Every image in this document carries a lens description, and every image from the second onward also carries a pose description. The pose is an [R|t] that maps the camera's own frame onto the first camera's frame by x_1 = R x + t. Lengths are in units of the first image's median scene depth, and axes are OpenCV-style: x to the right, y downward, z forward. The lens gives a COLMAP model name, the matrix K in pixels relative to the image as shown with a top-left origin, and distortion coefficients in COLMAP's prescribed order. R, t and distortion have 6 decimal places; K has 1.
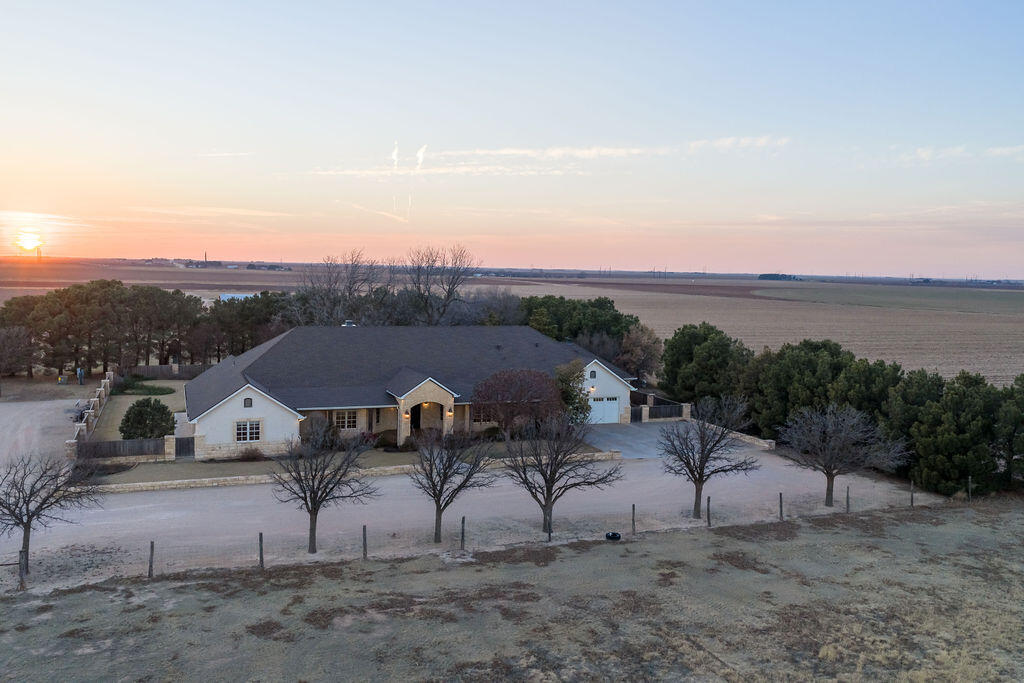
lens RADIAL K [[857.8, 0, 514.2], [0, 857.8, 340.2], [0, 0, 1]] dist [0.015956, 0.001295]
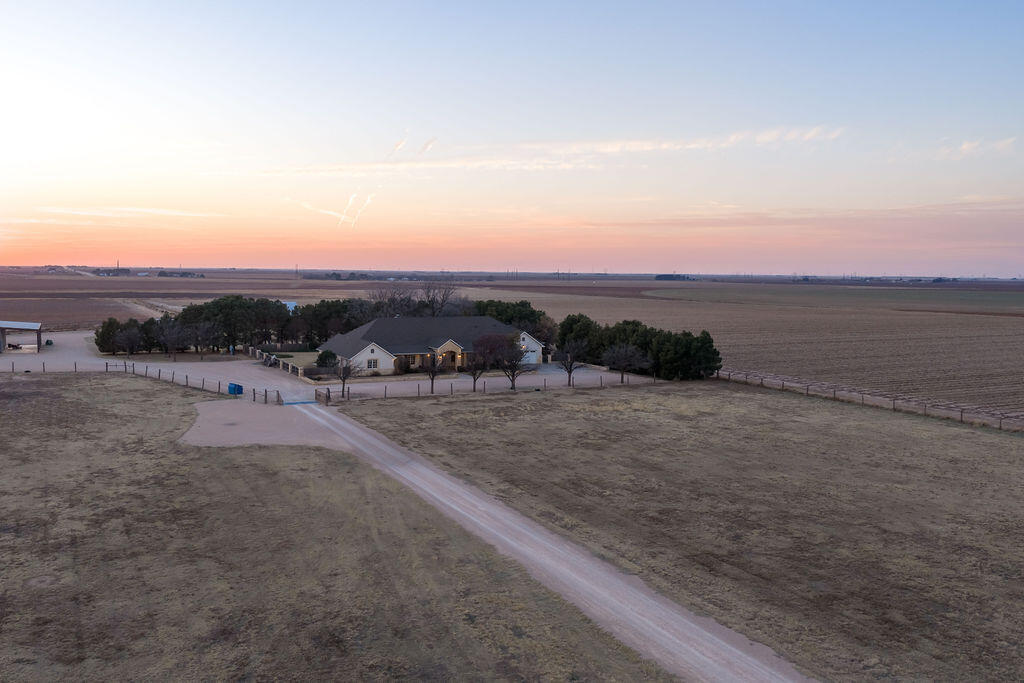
lens RADIAL K [[857.8, 0, 514.6], [0, 857.8, 345.3], [0, 0, 1]] dist [0.015956, 0.001295]
pose [[0.993962, -0.021359, 0.107622, -0.168765], [0.020952, 0.999768, 0.004911, 0.050510], [-0.107702, -0.002626, 0.994180, -1.157650]]
